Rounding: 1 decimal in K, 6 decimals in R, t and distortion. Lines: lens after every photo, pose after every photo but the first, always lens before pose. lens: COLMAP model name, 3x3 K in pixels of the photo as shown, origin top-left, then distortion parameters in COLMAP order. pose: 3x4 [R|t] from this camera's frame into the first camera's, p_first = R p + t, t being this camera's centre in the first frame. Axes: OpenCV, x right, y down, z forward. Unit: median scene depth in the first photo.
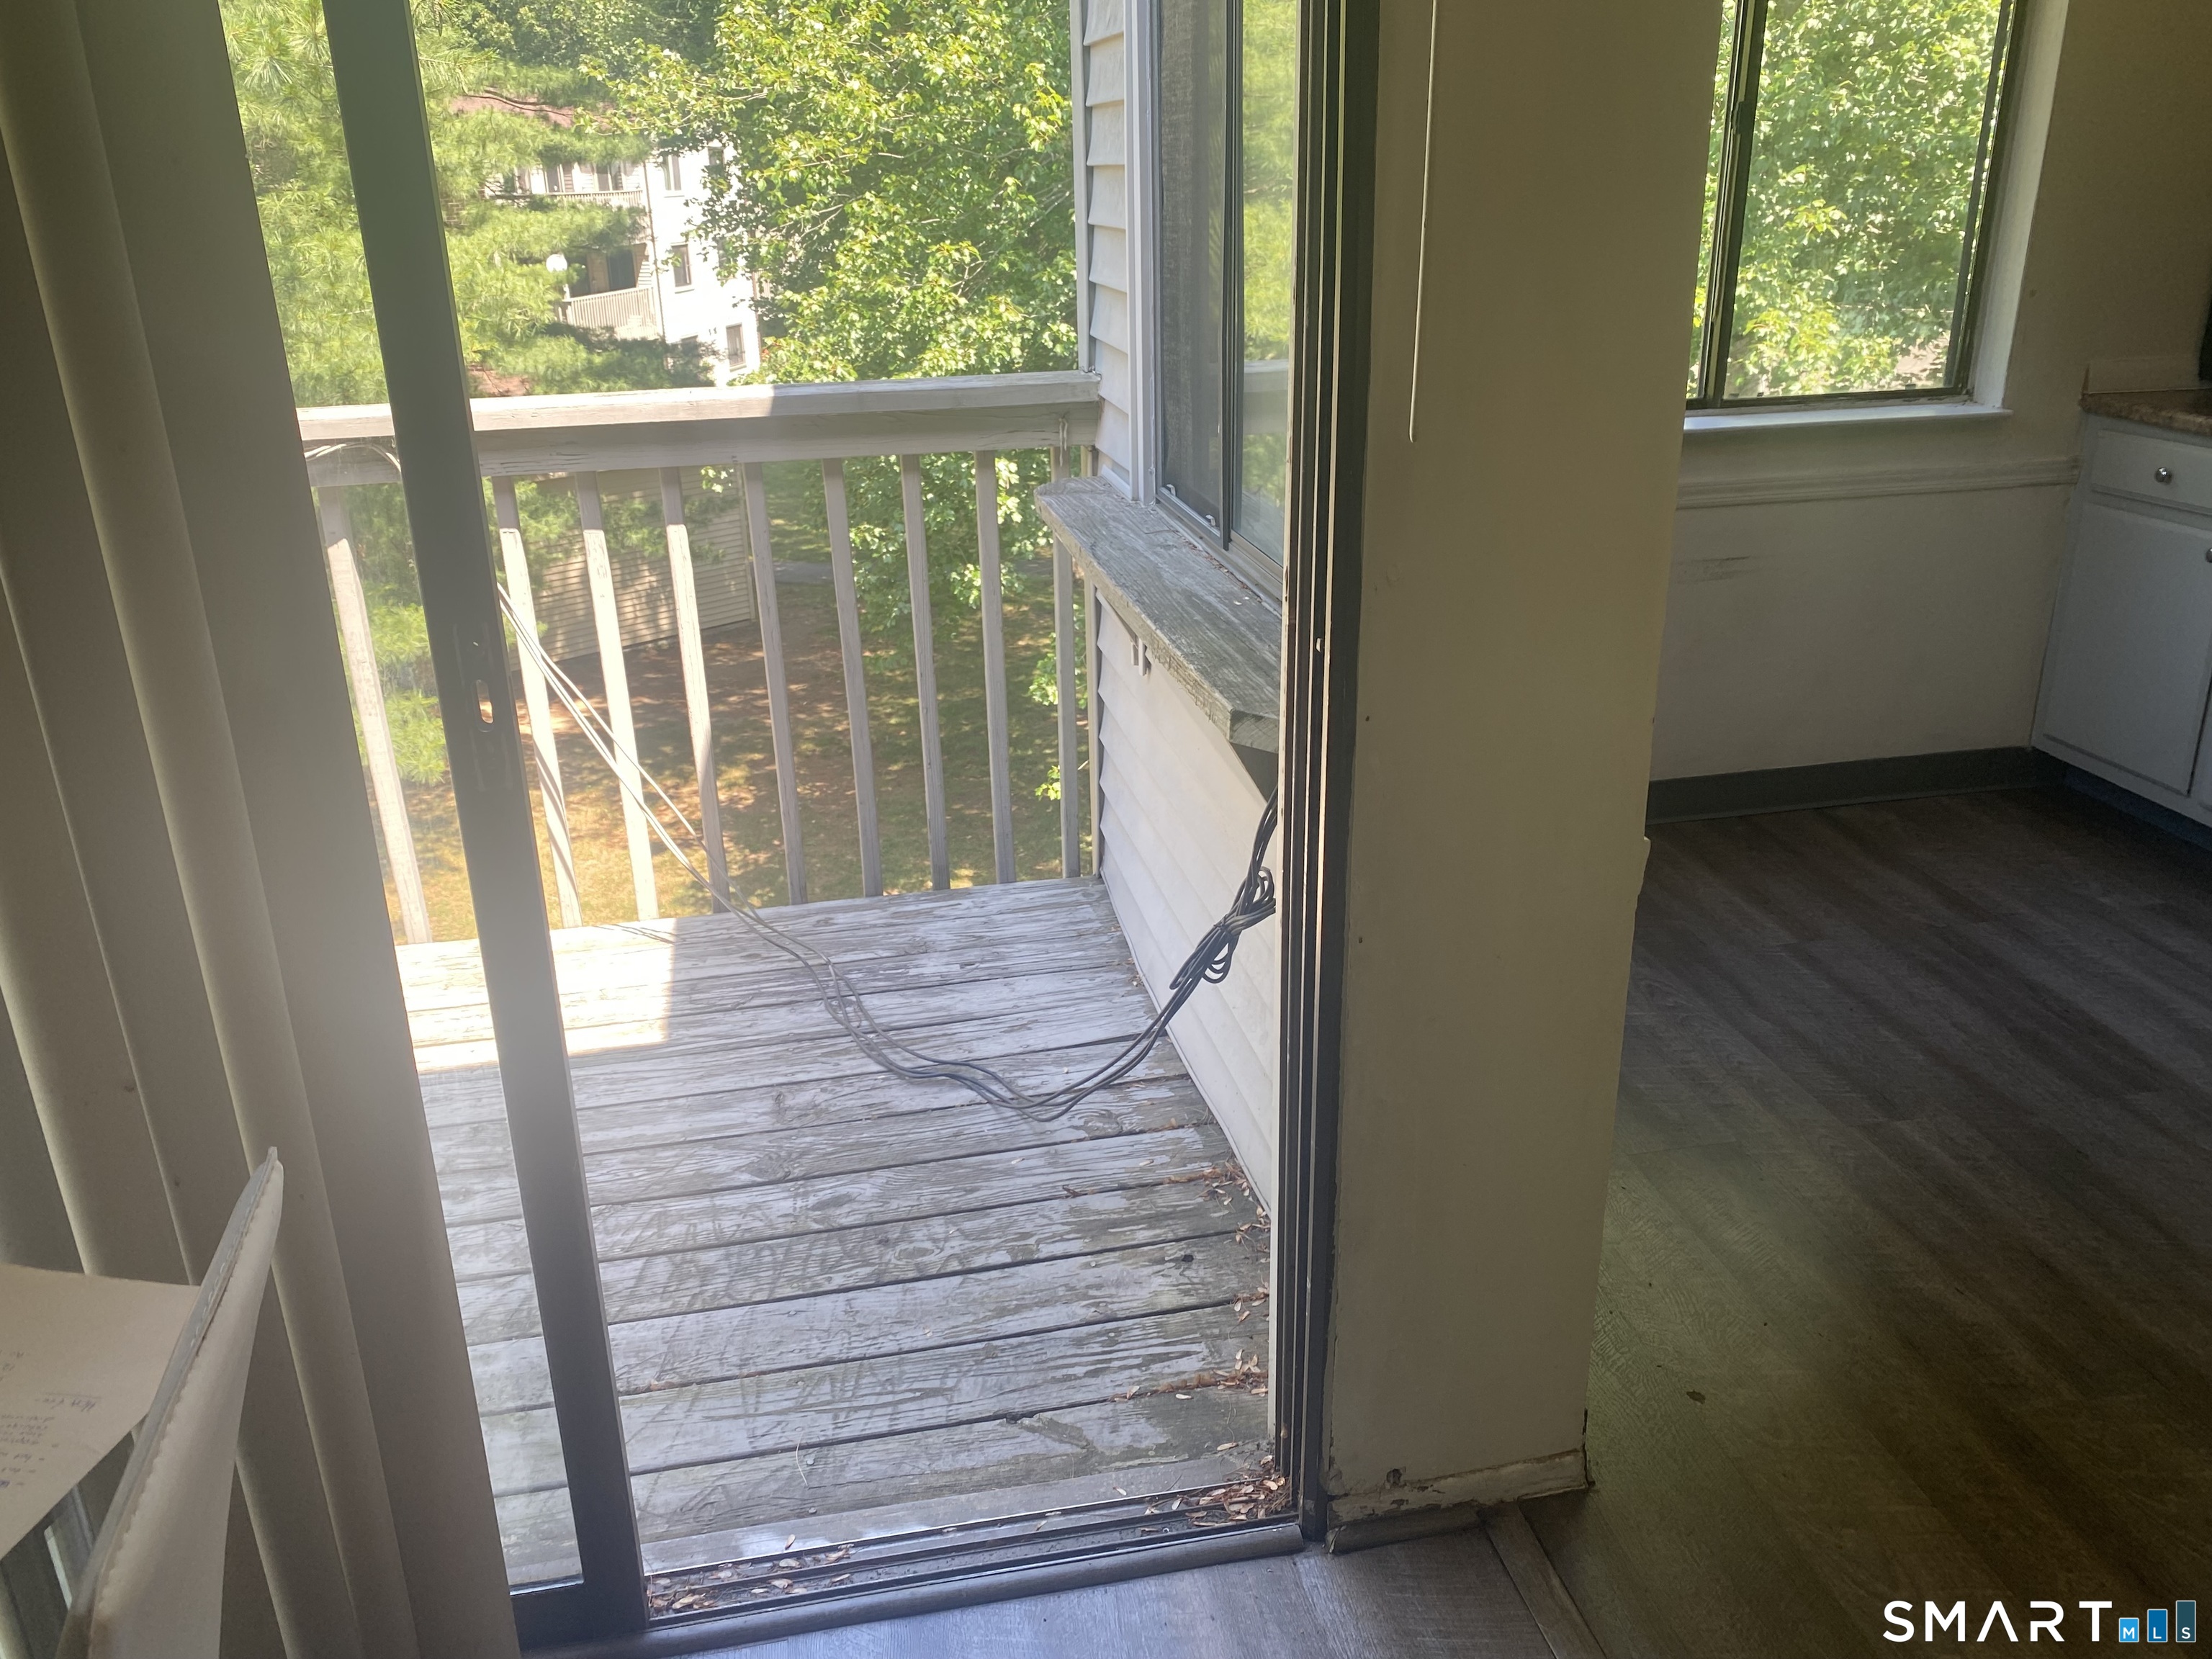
lens RADIAL K [[1684.7, 0, 1098.0], [0, 1684.7, 827.8], [0, 0, 1]] dist [0.158862, -0.208239]
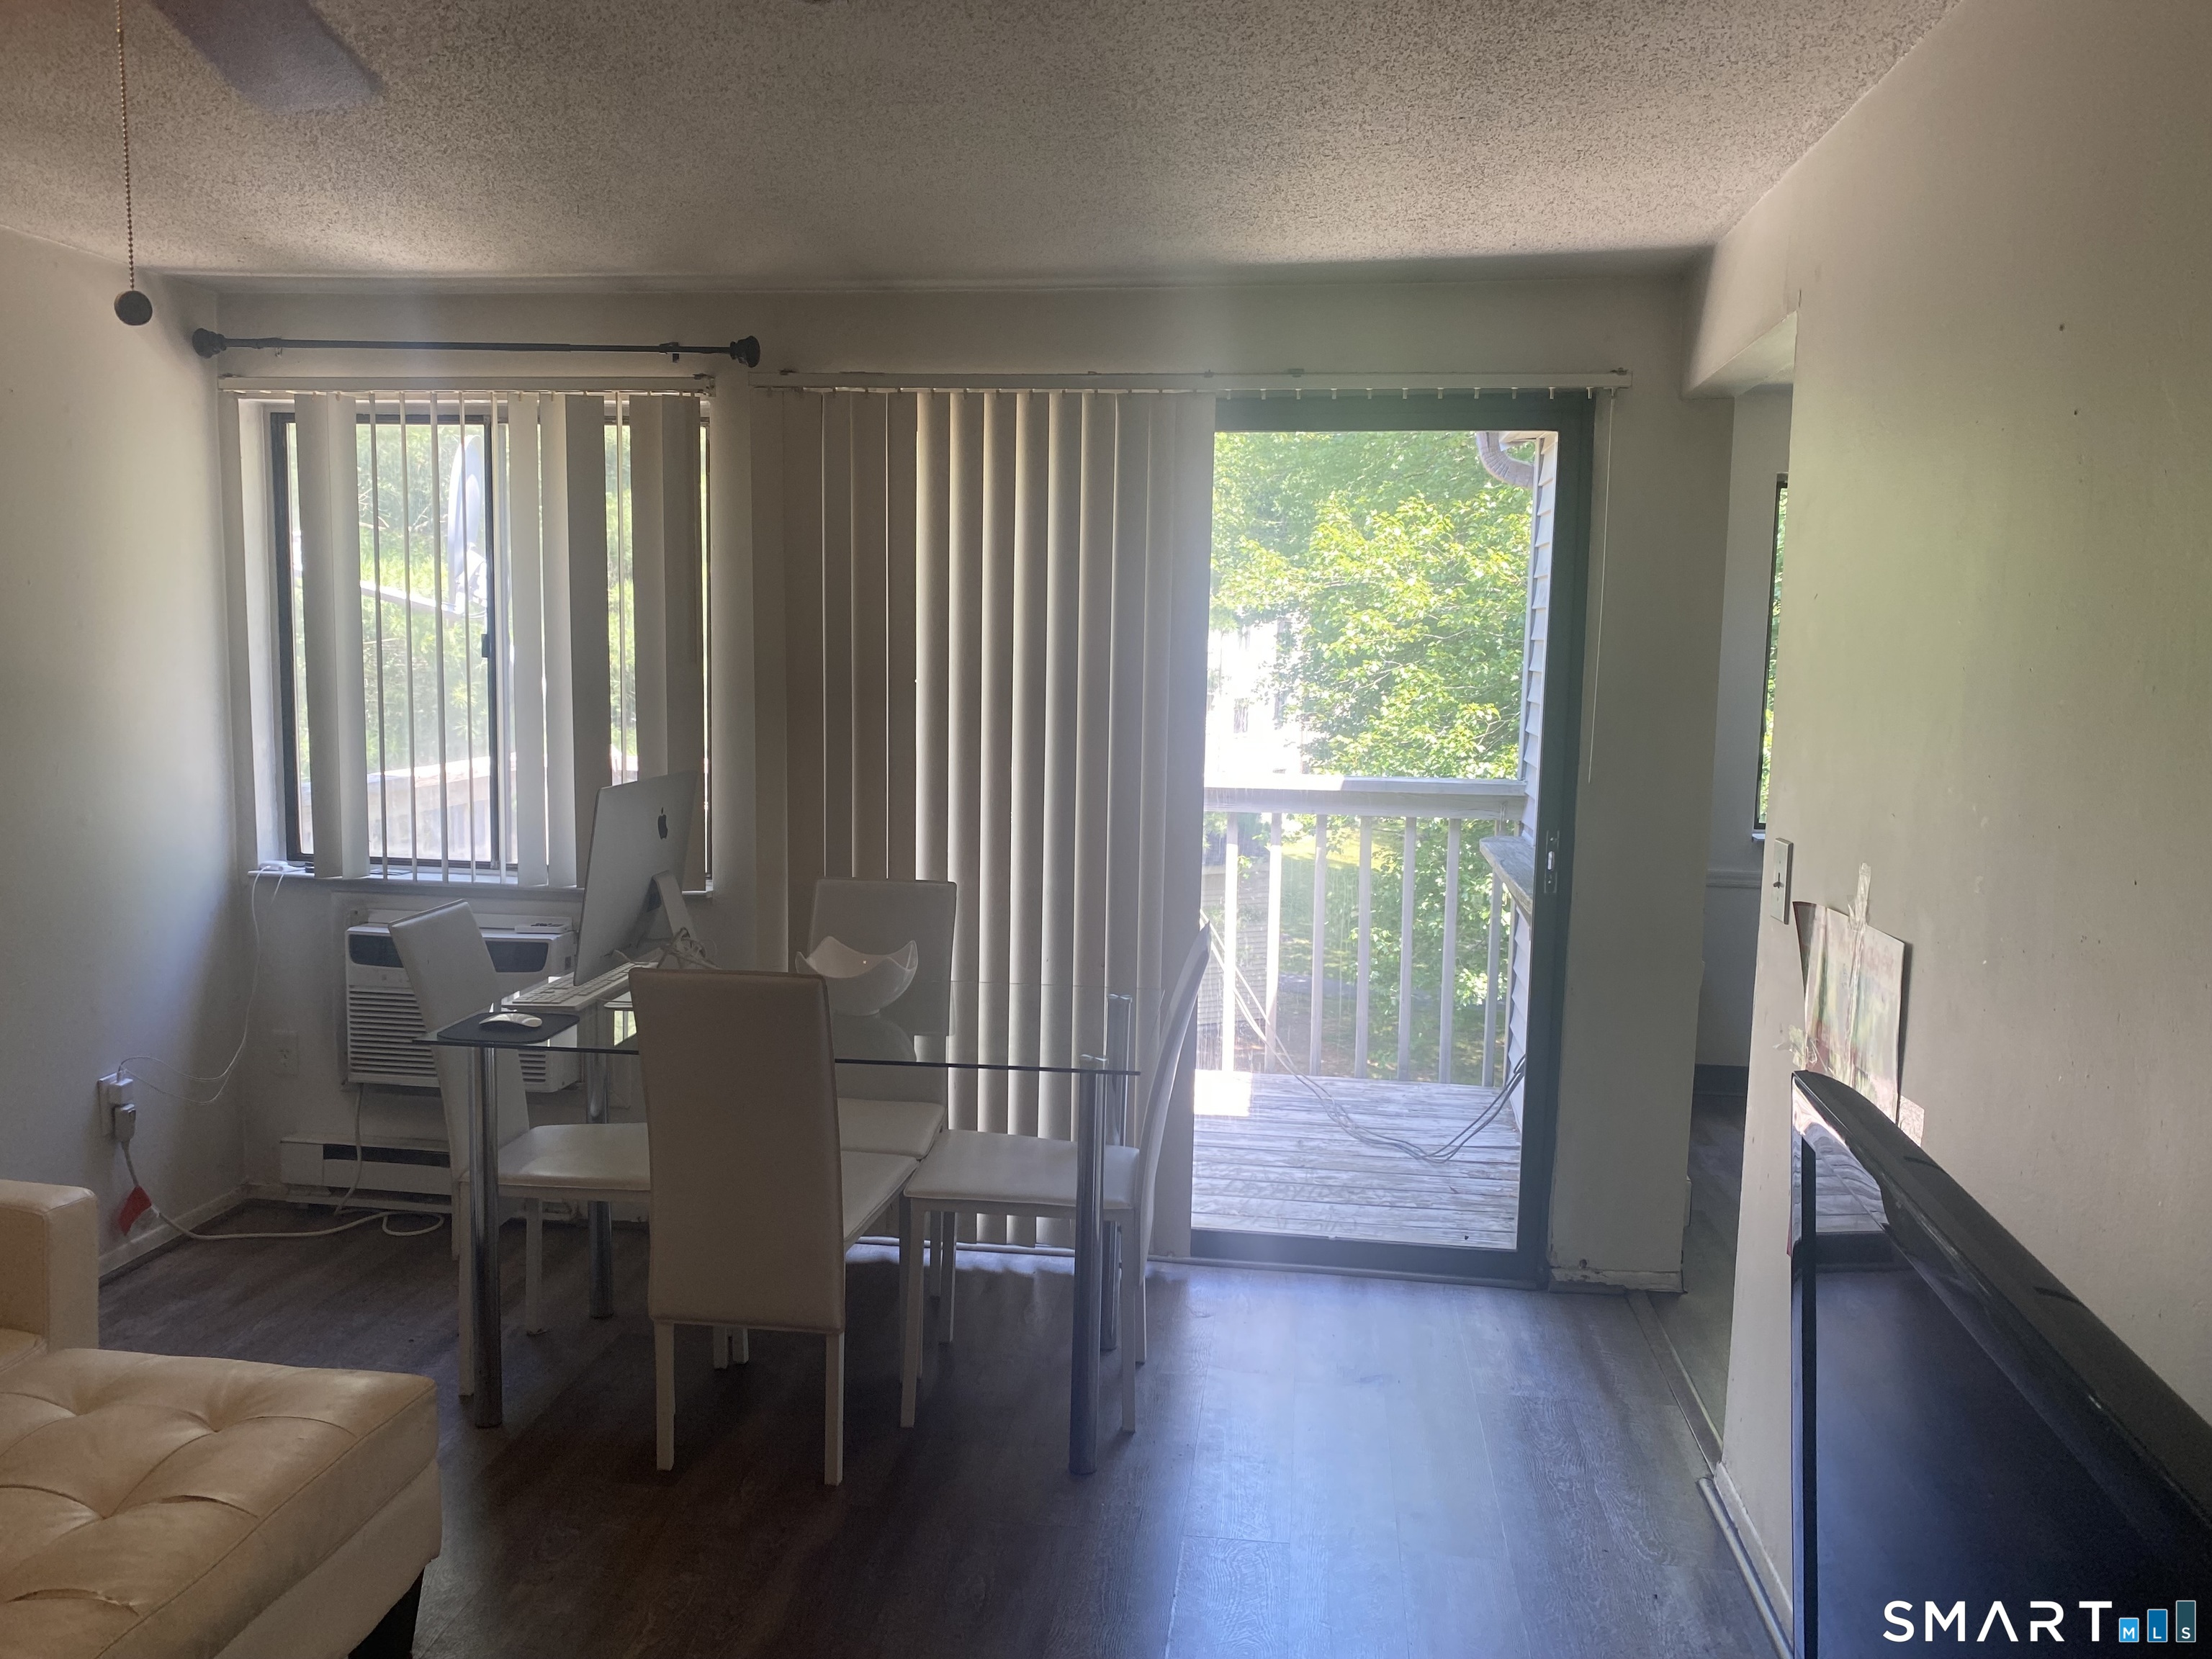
lens RADIAL K [[1690.7, 0, 992.6], [0, 1690.7, 828.5], [0, 0, 1]] dist [0.002913, -0.002453]
pose [[0.931271, 0.076679, -0.356168, 0.114267], [-0.162288, 0.962563, -0.217105, 0.252398], [0.326187, 0.259985, 0.908851, -0.764876]]
